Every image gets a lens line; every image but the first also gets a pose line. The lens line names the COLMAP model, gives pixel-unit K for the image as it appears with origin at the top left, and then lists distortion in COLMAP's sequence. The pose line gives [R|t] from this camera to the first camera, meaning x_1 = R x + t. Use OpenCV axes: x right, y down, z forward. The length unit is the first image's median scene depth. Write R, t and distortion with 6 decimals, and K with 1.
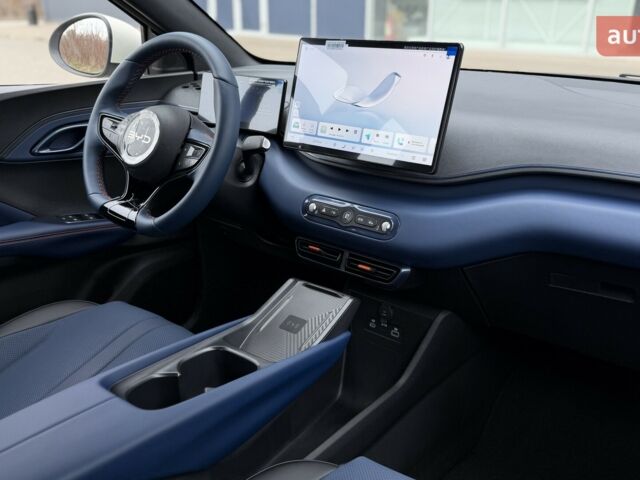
lens RADIAL K [[595.4, 0, 318.3], [0, 595.4, 242.8], [0, 0, 1]] dist [0.162276, -0.333962]
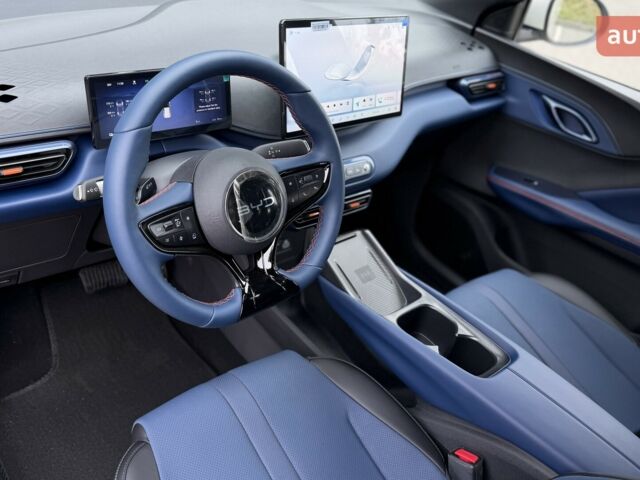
lens RADIAL K [[595.4, 0, 318.3], [0, 595.4, 242.8], [0, 0, 1]] dist [0.162276, -0.333962]
pose [[0.176343, -0.550146, 0.816237, -1.013791], [0.165202, 0.834011, 0.526435, -0.570734], [-0.970367, 0.042010, 0.237957, 0.800376]]
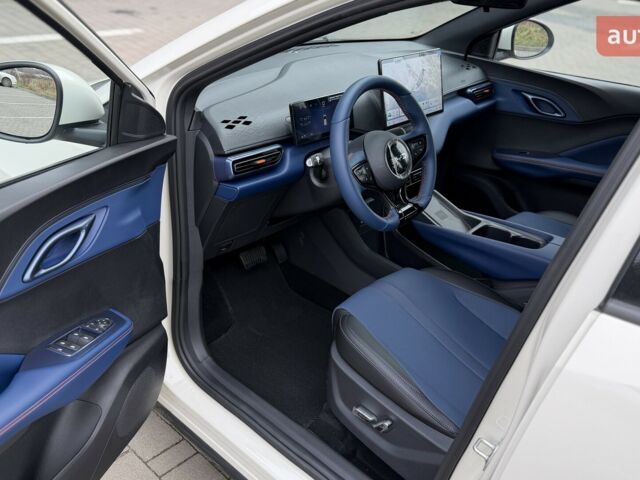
lens RADIAL K [[595.4, 0, 318.3], [0, 595.4, 242.8], [0, 0, 1]] dist [0.162276, -0.333962]
pose [[0.041372, -0.485202, 0.873423, -1.717962], [0.279147, 0.844974, 0.456176, -0.741737], [-0.959357, 0.224940, 0.170401, 1.067345]]
